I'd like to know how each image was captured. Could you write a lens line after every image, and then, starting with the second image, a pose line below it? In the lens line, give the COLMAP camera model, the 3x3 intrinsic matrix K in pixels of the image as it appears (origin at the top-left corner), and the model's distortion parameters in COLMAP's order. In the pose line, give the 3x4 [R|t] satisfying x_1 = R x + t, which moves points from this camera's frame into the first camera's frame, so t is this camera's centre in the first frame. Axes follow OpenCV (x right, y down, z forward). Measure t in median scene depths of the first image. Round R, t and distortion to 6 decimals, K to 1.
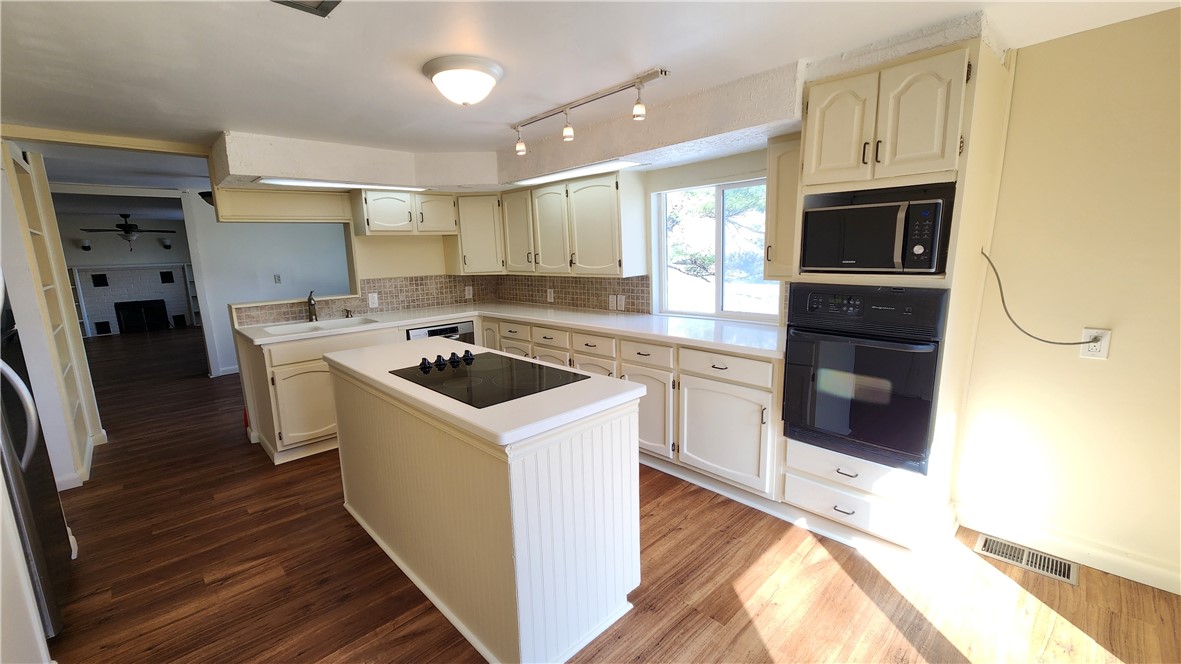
lens RADIAL K [[480.0, 0, 582.1], [0, 480.0, 330.8], [0, 0, 1]] dist [0.002288, 0.000100]
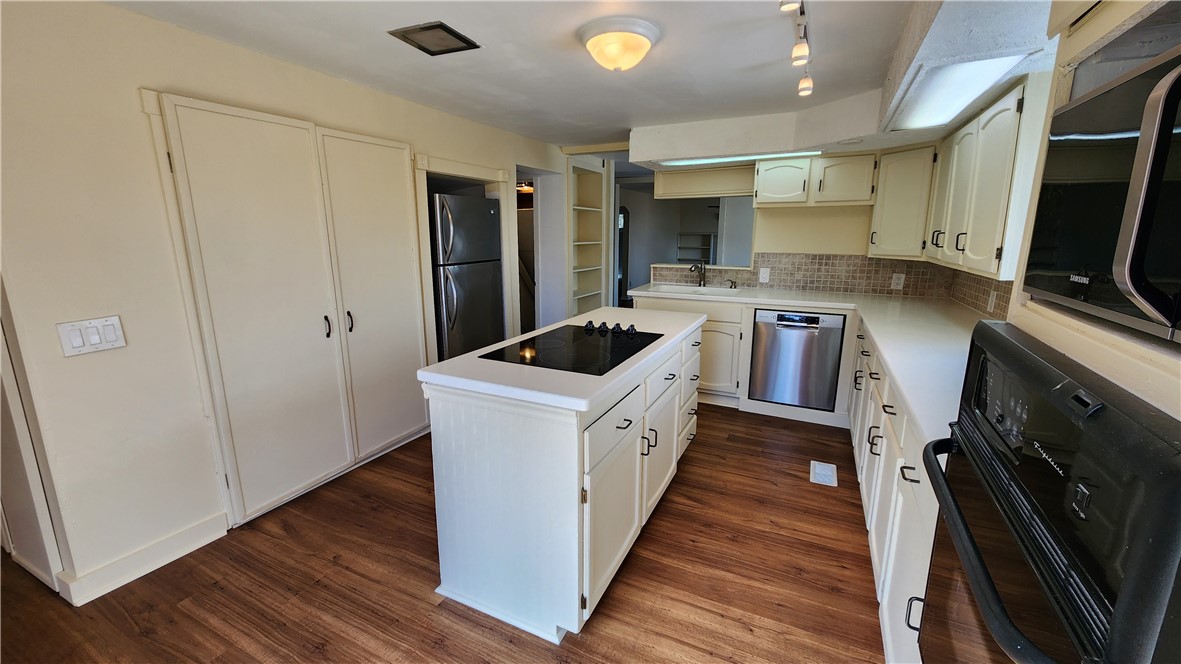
lens RADIAL K [[480.0, 0, 585.4], [0, 480.0, 335.6], [0, 0, 1]] dist [0.002288, 0.000100]
pose [[0.338984, 0.227085, -0.912974, 0.402697], [-0.170930, 0.969146, 0.177591, -0.061734], [0.925134, 0.095855, 0.367341, 0.349837]]
